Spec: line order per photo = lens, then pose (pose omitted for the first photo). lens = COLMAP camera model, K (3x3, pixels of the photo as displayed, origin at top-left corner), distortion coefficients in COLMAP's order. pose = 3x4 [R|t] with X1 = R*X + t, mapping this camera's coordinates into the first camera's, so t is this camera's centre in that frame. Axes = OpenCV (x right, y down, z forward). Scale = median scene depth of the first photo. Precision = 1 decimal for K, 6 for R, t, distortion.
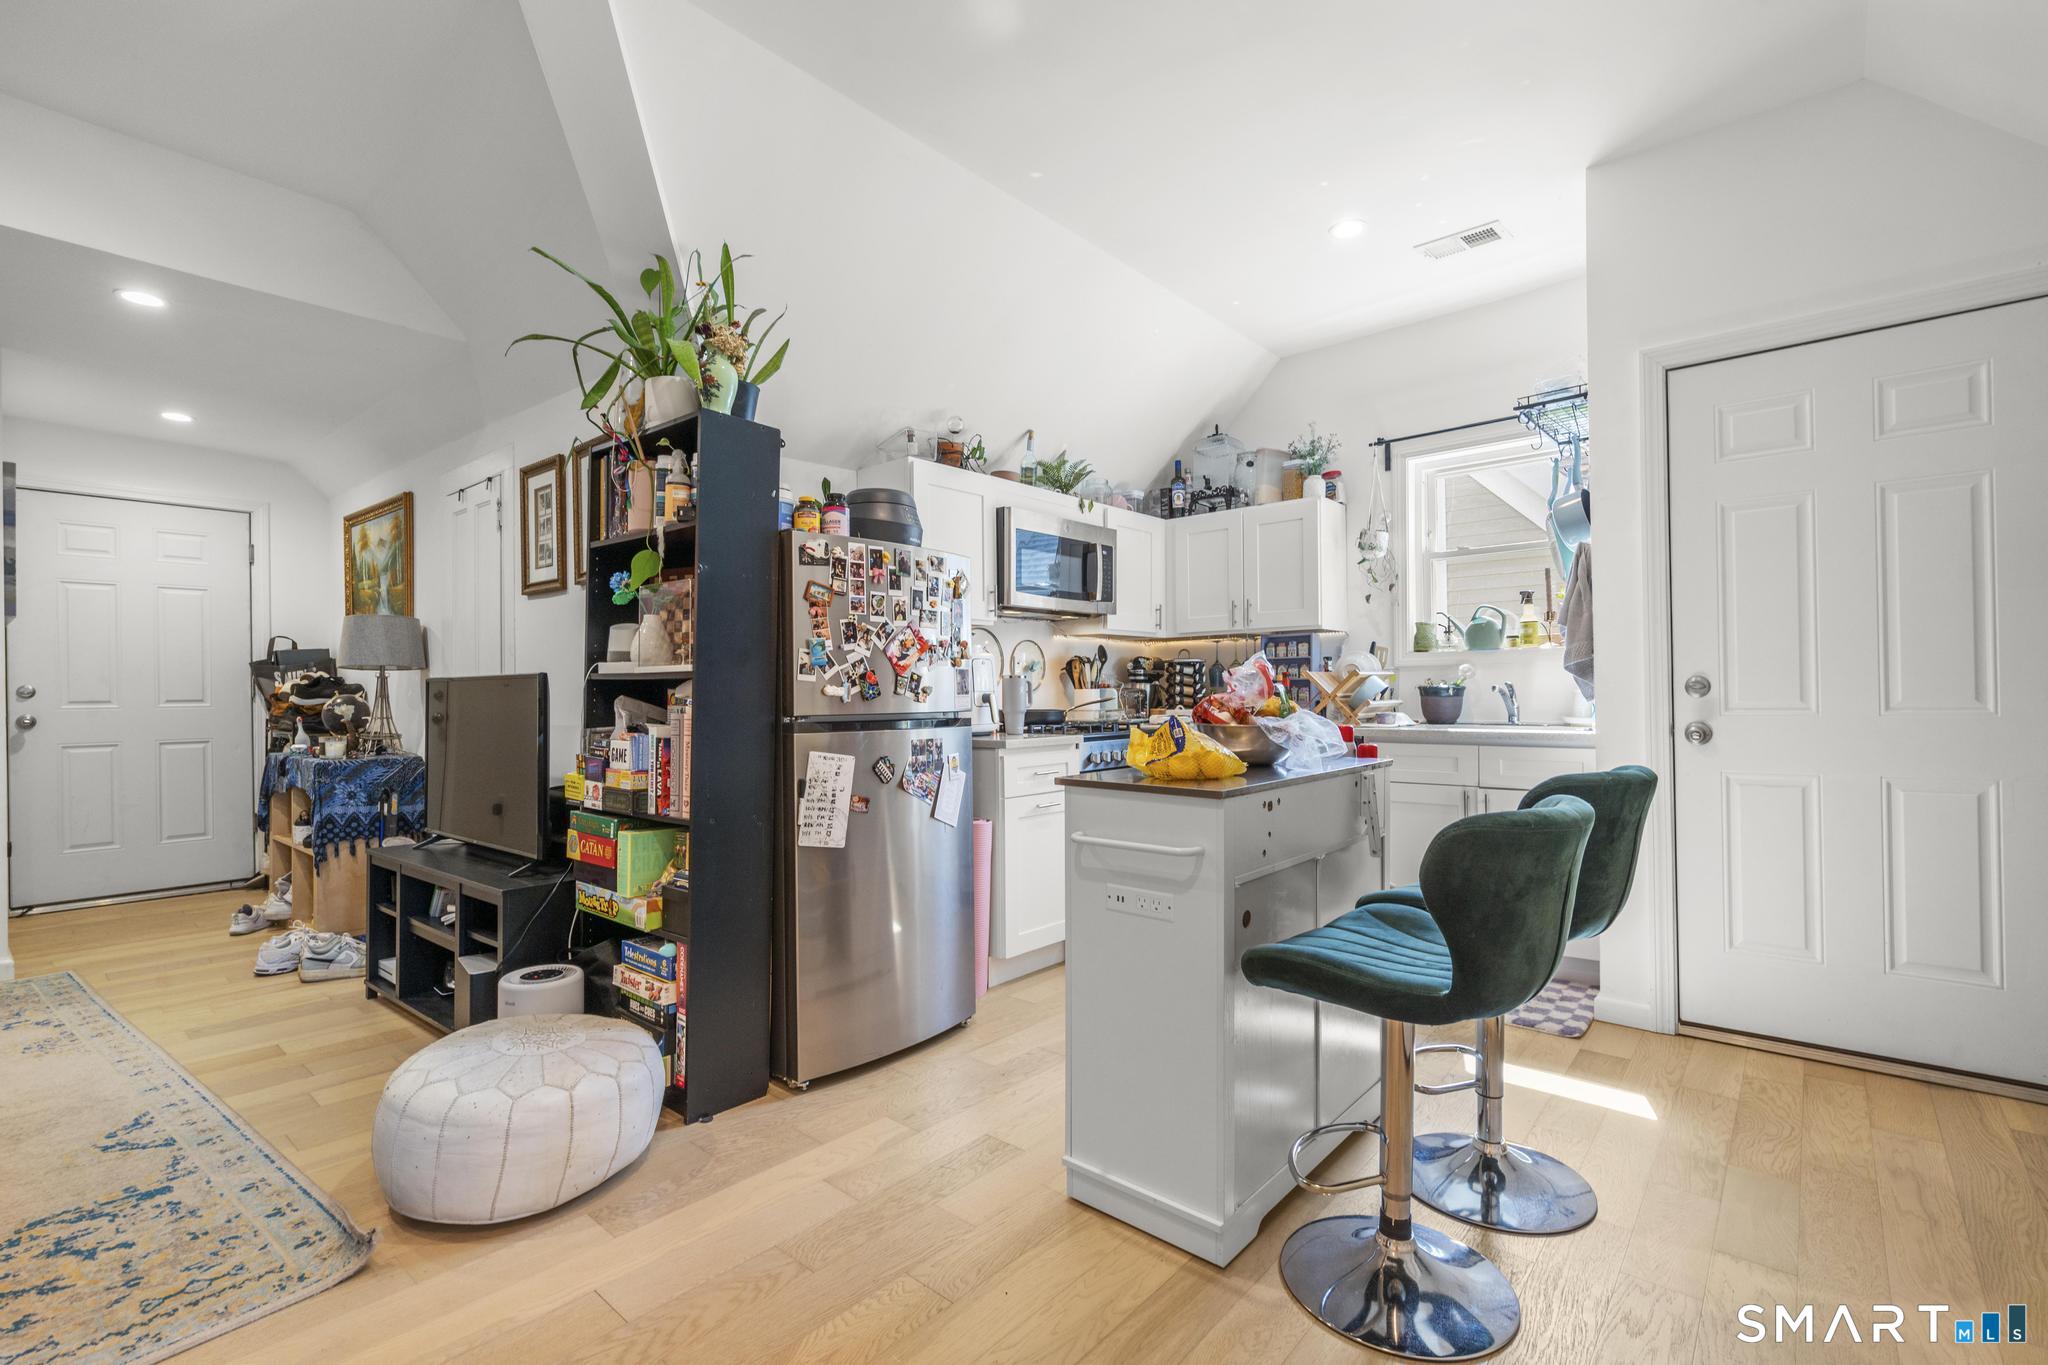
lens RADIAL K [[918.1, 0, 1027.1], [0, 918.1, 687.2], [0, 0, 1]] dist [-0.007877, 0.002445]
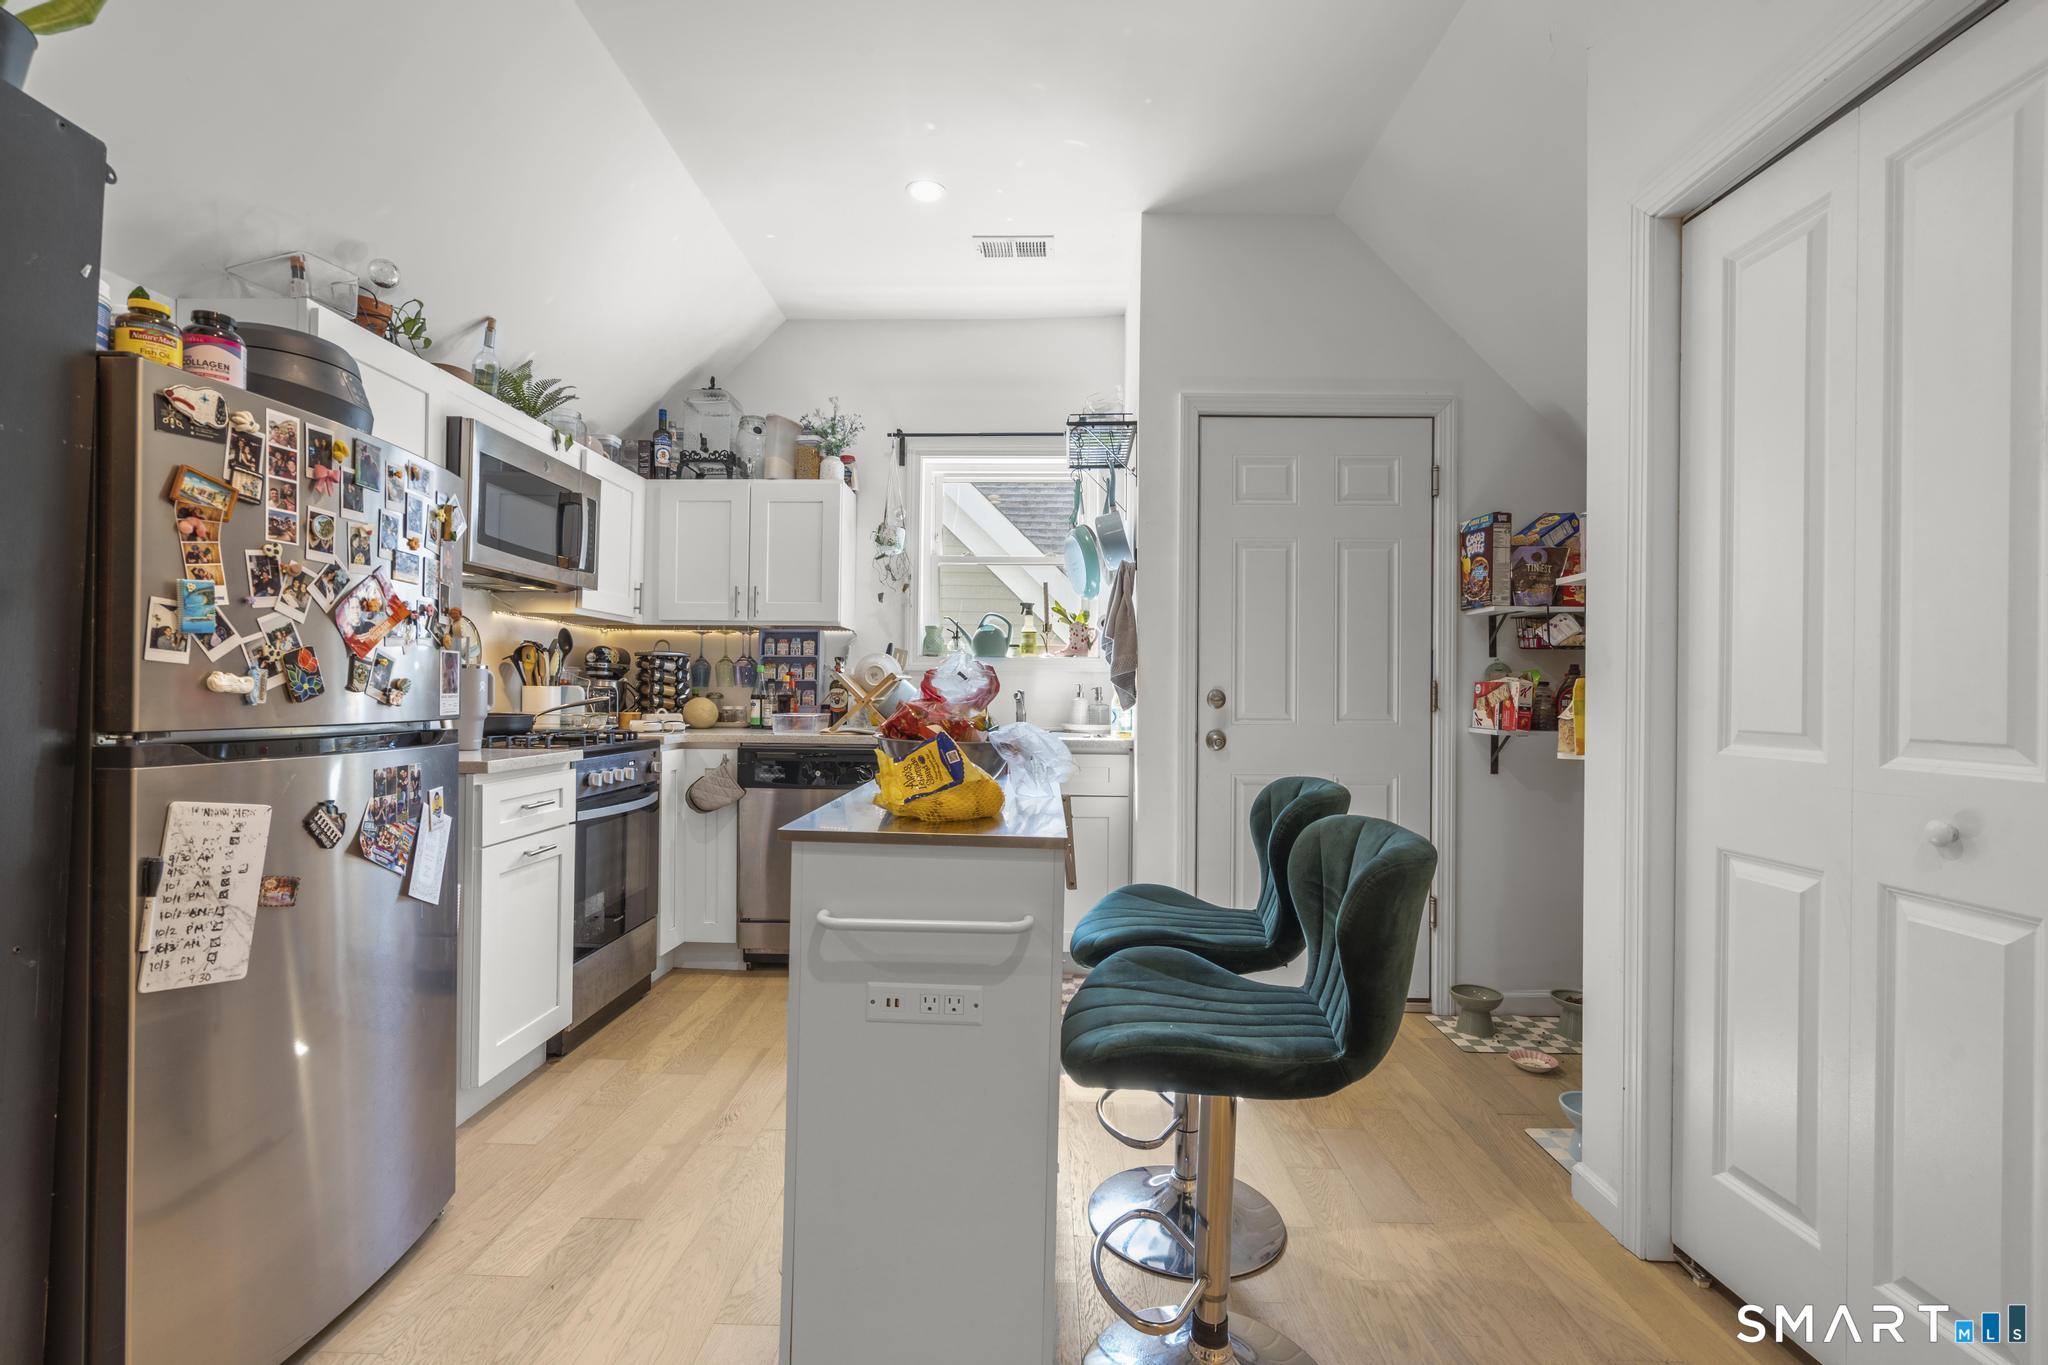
lens RADIAL K [[918.1, 0, 1034.3], [0, 918.1, 689.4], [0, 0, 1]] dist [-0.007877, 0.002445]
pose [[0.768919, 0.022218, 0.638960, -0.155742], [-0.024189, 0.999691, -0.005652, -0.000555], [-0.638889, -0.011109, 0.769219, 0.248332]]
